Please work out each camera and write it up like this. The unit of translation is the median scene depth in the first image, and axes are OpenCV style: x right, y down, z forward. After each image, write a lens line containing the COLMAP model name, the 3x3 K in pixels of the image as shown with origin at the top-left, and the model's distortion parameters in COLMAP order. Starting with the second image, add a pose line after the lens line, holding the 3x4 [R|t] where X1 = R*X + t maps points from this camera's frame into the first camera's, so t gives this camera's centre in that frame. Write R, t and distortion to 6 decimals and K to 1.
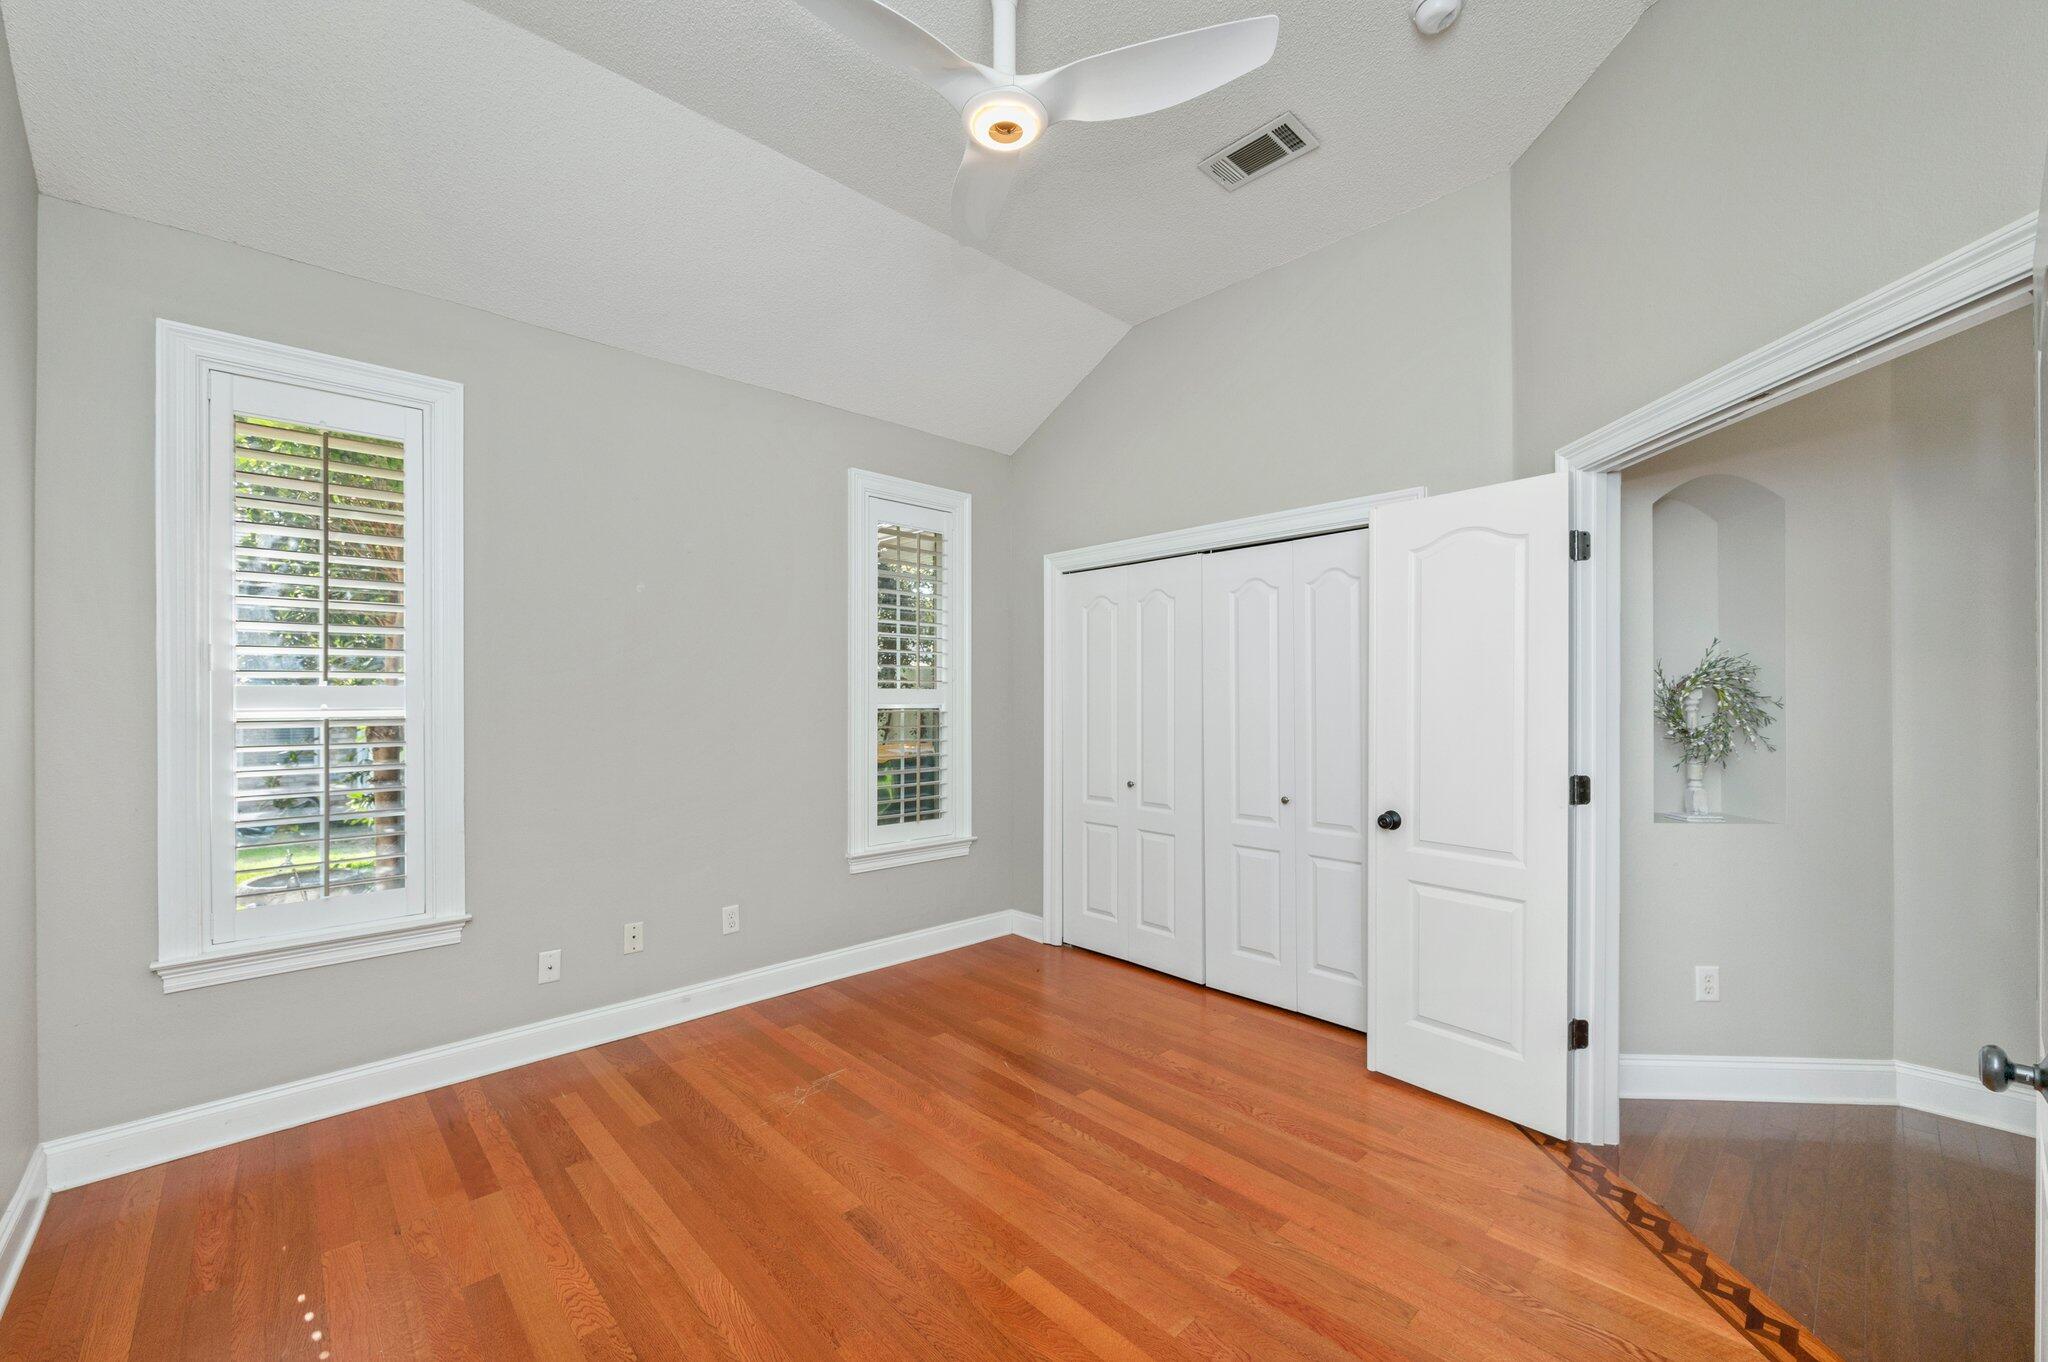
lens RADIAL K [[829.6, 0, 1022.0], [0, 829.6, 696.3], [0, 0, 1]] dist [-0.005818, -0.000543]
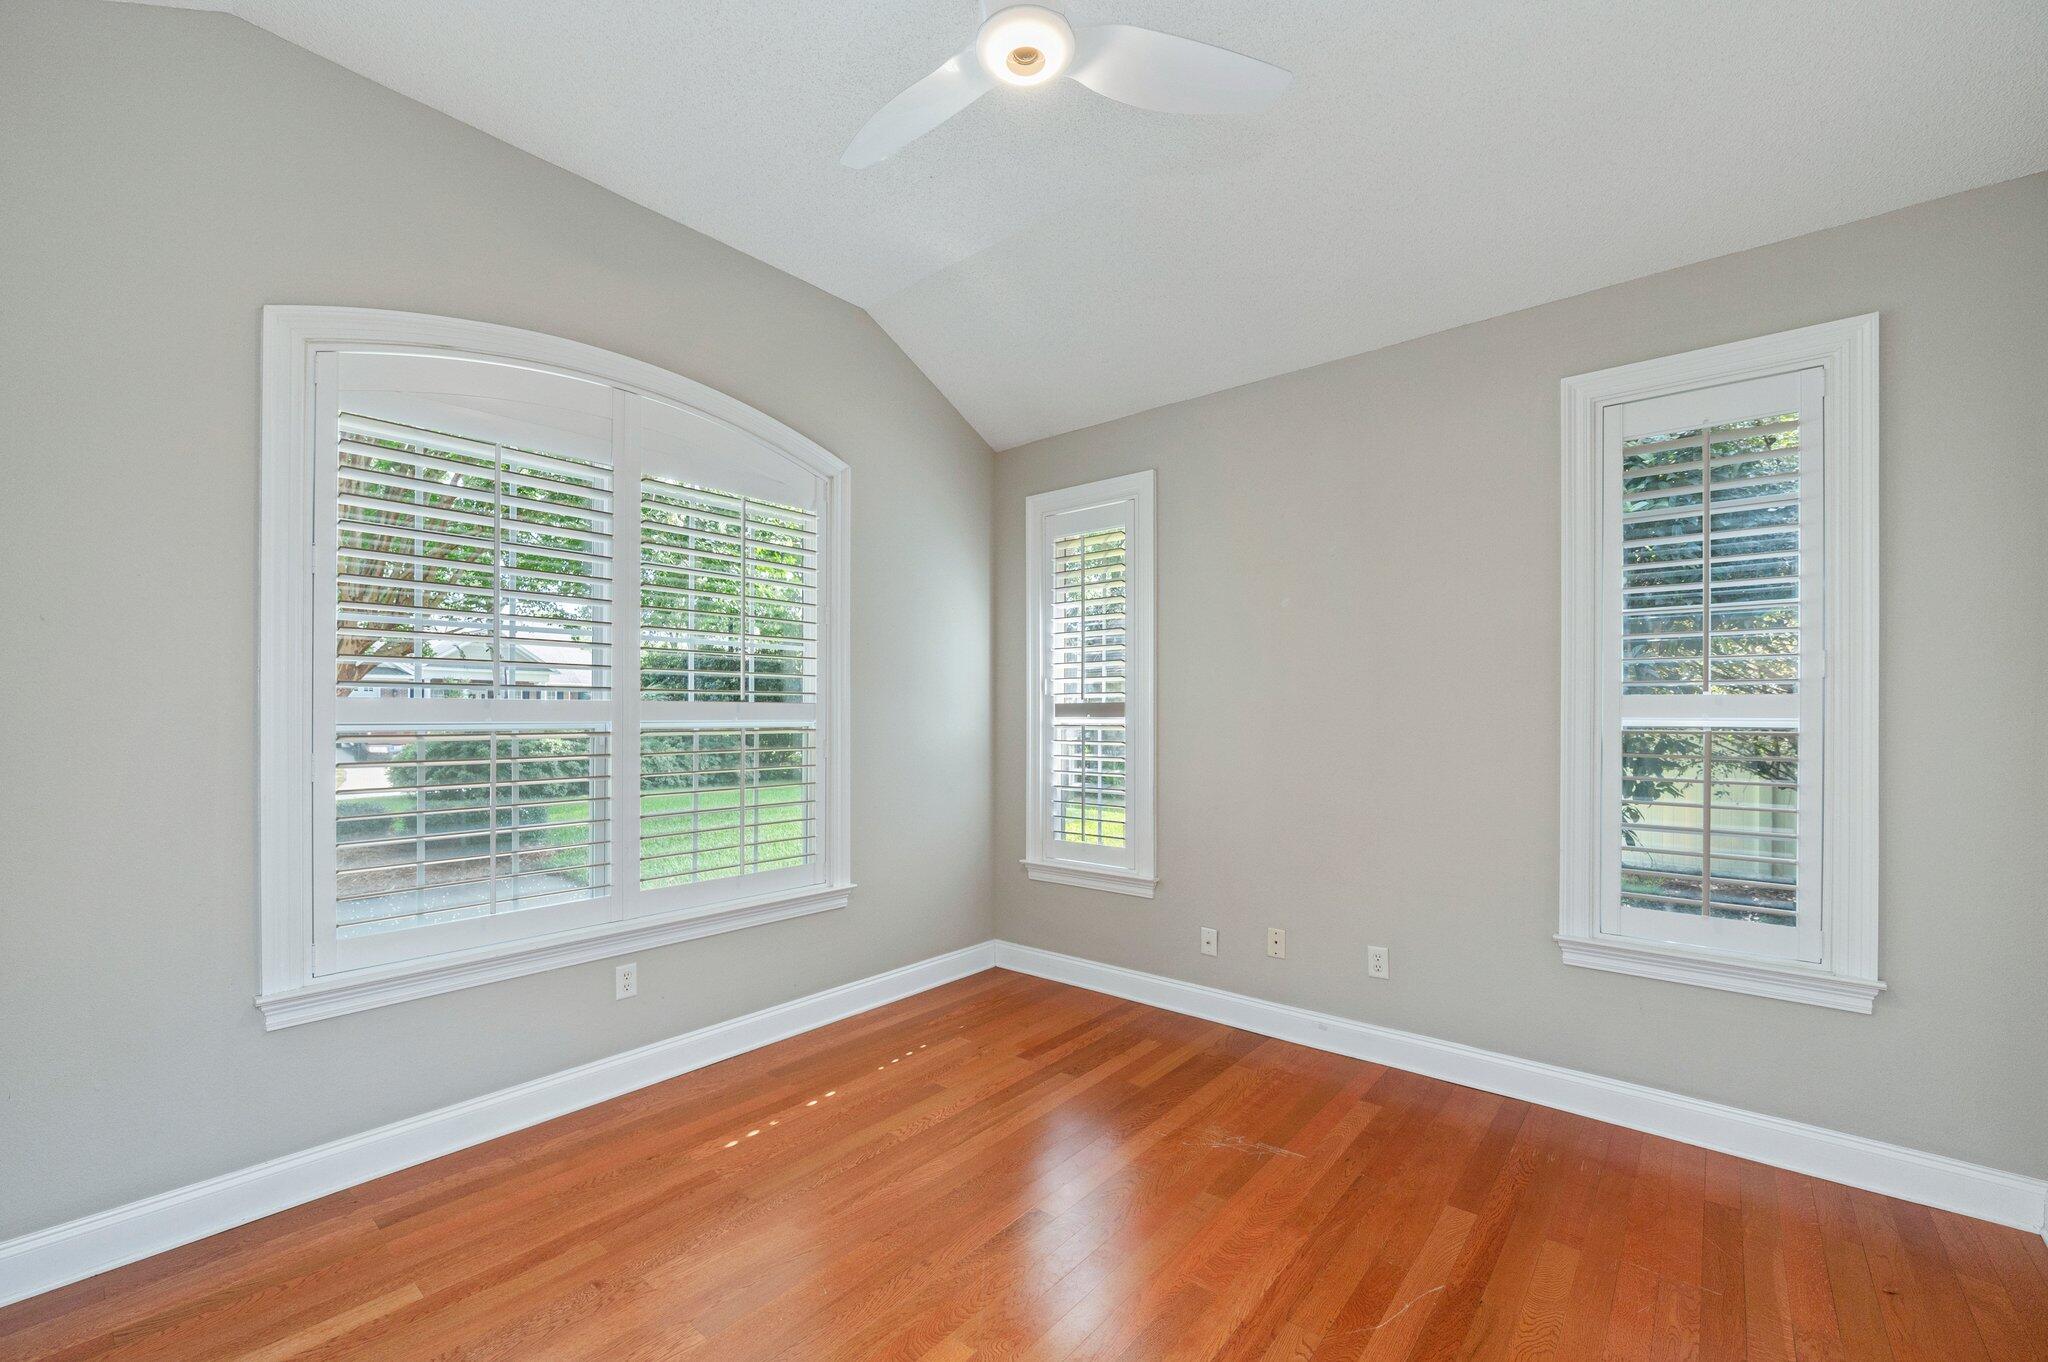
lens RADIAL K [[829.6, 0, 990.9], [0, 829.6, 706.0], [0, 0, 1]] dist [-0.005818, -0.000543]
pose [[0.093697, -0.009500, -0.995555, 0.524816], [-0.000606, 0.999954, -0.009599, 0.007111], [0.995601, 0.001503, 0.093687, 0.547631]]
